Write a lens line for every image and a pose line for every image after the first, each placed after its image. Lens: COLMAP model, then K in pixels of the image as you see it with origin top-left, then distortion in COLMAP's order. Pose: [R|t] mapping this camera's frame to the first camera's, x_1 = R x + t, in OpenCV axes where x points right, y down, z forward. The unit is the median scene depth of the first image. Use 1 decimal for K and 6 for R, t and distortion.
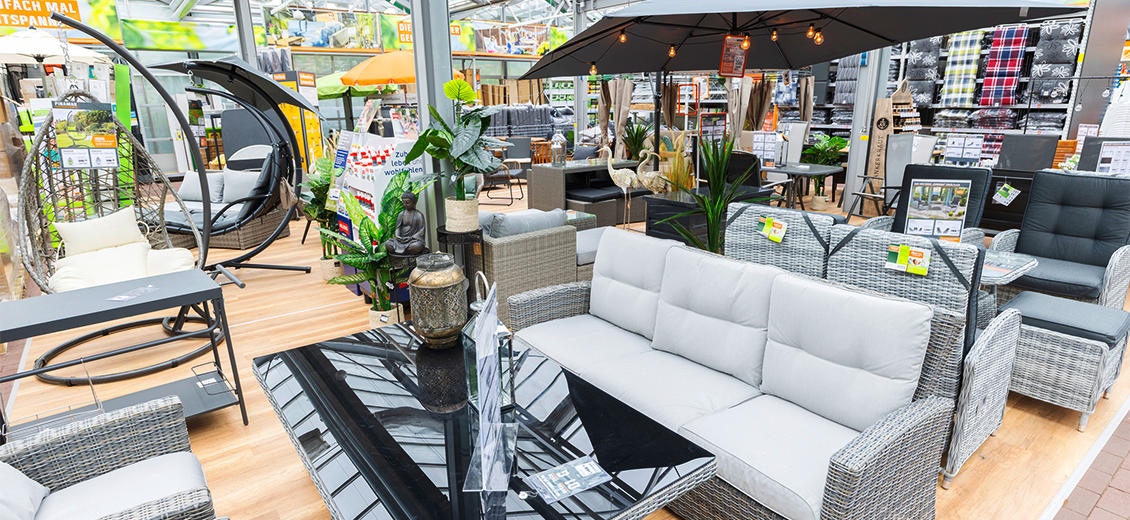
lens RADIAL K [[581.5, 0, 564.7], [0, 581.5, 260.0], [0, 0, 1]] dist [-0.000938, -0.000064]
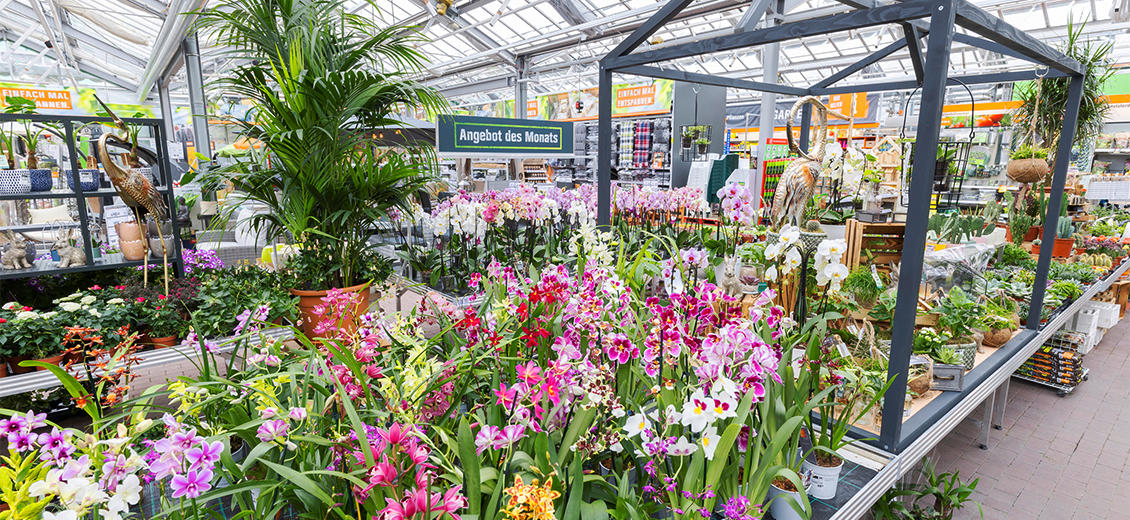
lens RADIAL K [[548.0, 0, 569.6], [0, 548.0, 261.8], [0, 0, 1]] dist [0.002896, -0.000013]
pose [[0.999410, 0.006864, 0.033649, 0.502455], [-0.004088, 0.996635, -0.081868, 0.129831], [-0.034097, 0.081682, 0.996075, -0.521879]]
